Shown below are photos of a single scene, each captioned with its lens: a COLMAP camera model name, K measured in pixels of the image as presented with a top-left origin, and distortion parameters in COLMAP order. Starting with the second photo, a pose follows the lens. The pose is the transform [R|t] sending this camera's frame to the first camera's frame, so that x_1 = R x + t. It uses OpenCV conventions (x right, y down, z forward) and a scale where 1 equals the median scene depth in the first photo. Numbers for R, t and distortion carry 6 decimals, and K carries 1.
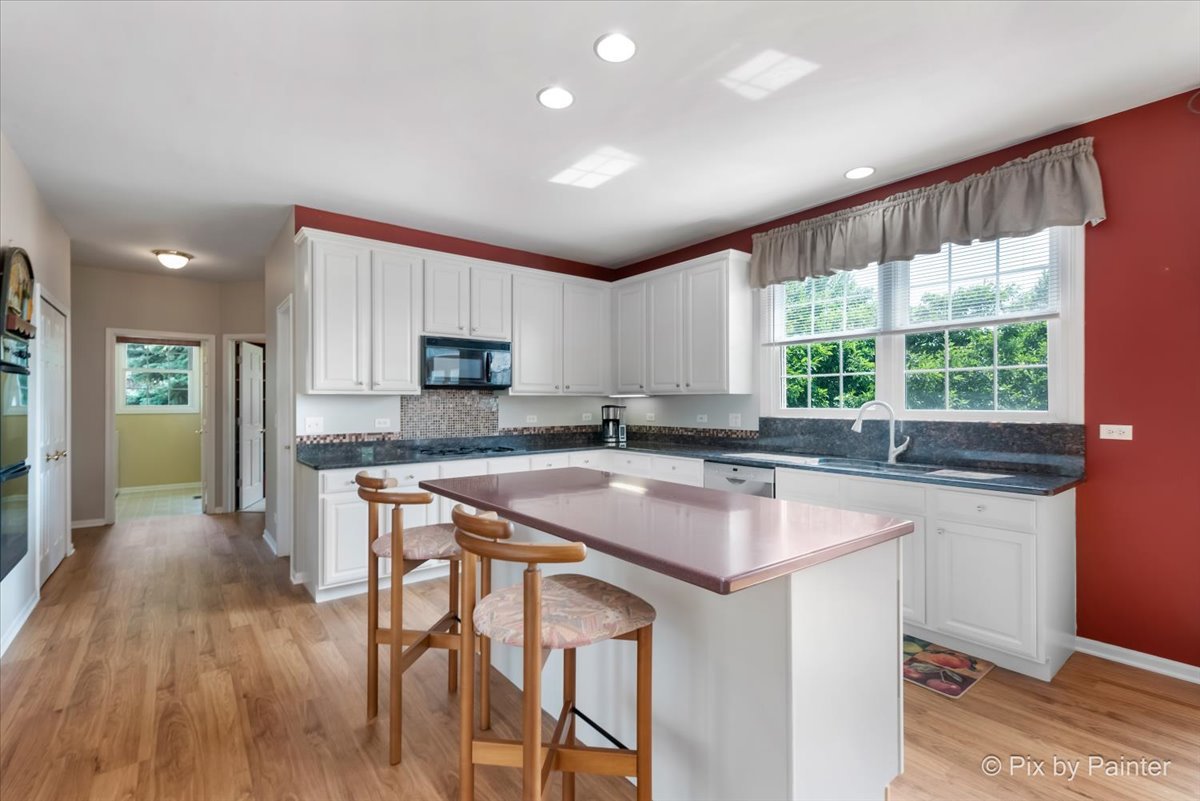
lens RADIAL K [[533.6, 0, 600.0], [0, 533.6, 400.5], [0, 0, 1]] dist [0.019337, -0.000085]
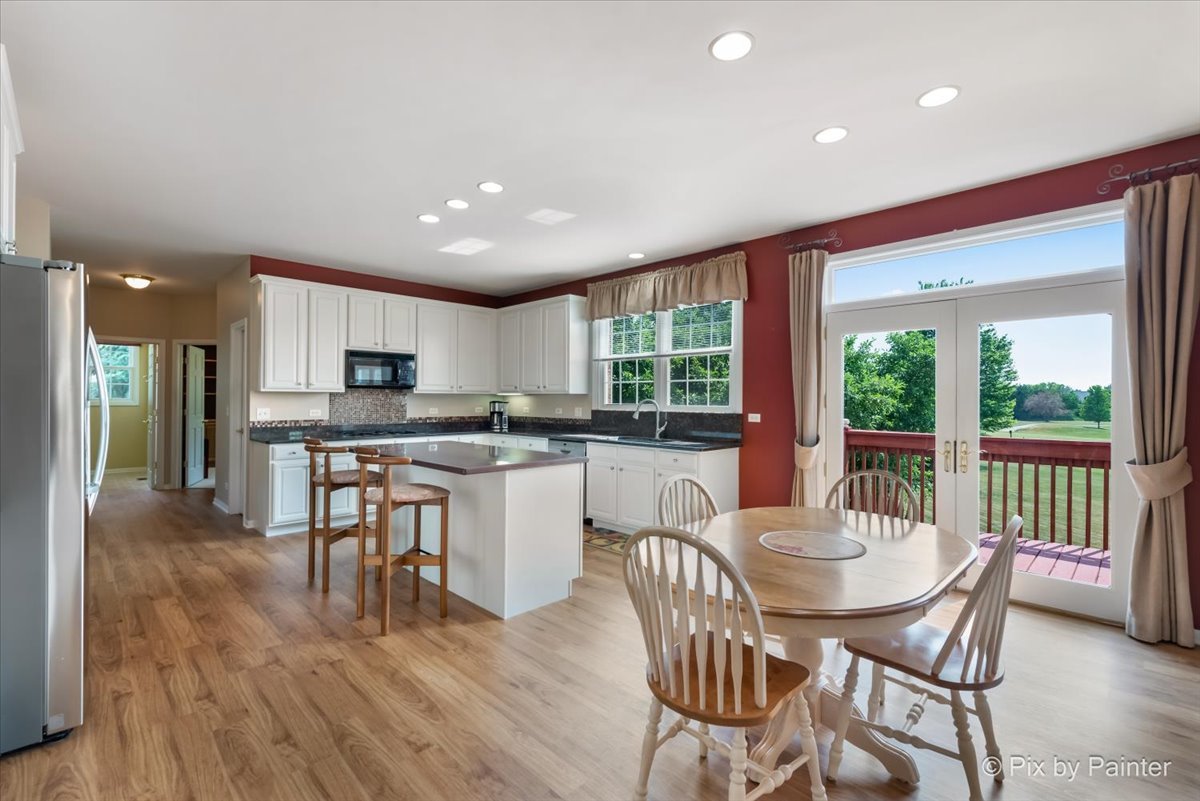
lens RADIAL K [[533.3, 0, 602.6], [0, 533.3, 395.9], [0, 0, 1]] dist [0.016470, 0.000061]
pose [[0.993190, 0.008207, 0.116214, 0.163687], [-0.007885, 0.999964, -0.003226, -0.002308], [-0.116236, 0.002287, 0.993219, -0.446884]]
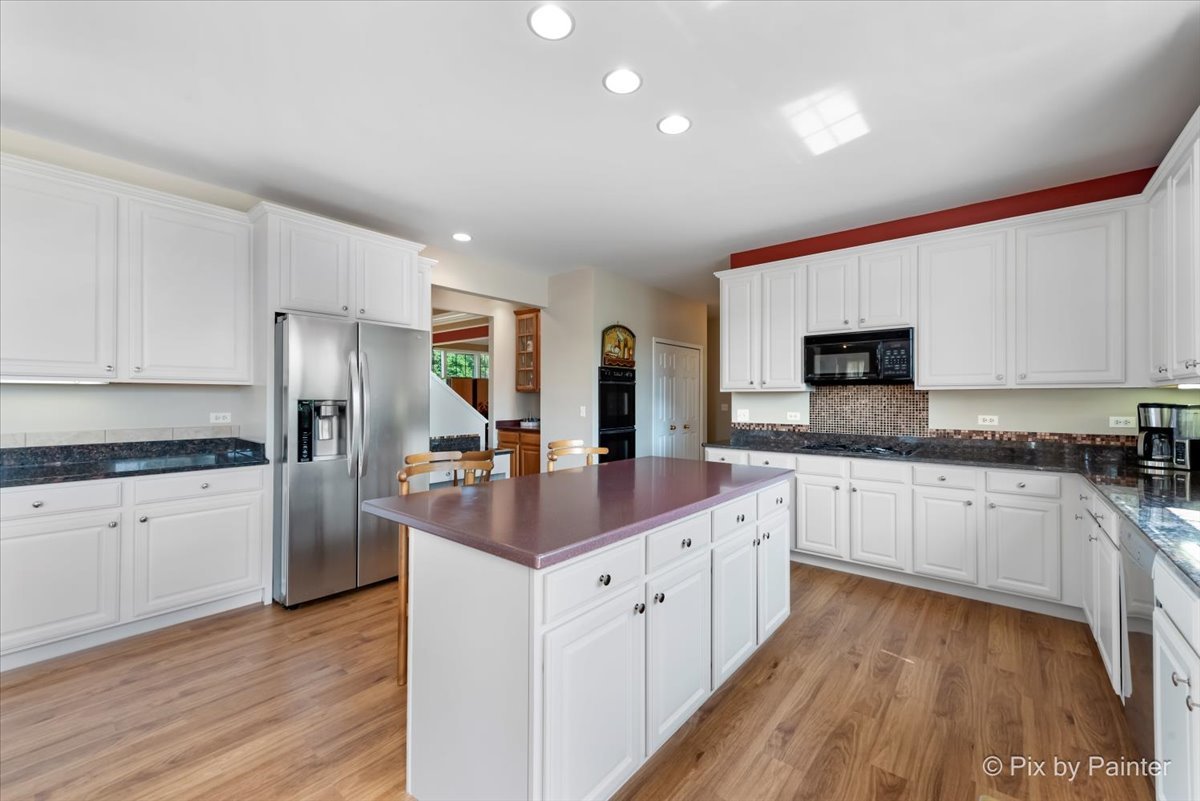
lens RADIAL K [[477.9, 0, 600.5], [0, 477.9, 396.1], [0, 0, 1]] dist [0.010488, -0.000112]
pose [[0.205087, -0.004512, -0.978733, 0.521445], [0.003065, 0.999987, -0.003967, 0.001877], [0.978739, -0.002186, 0.205098, 0.390652]]
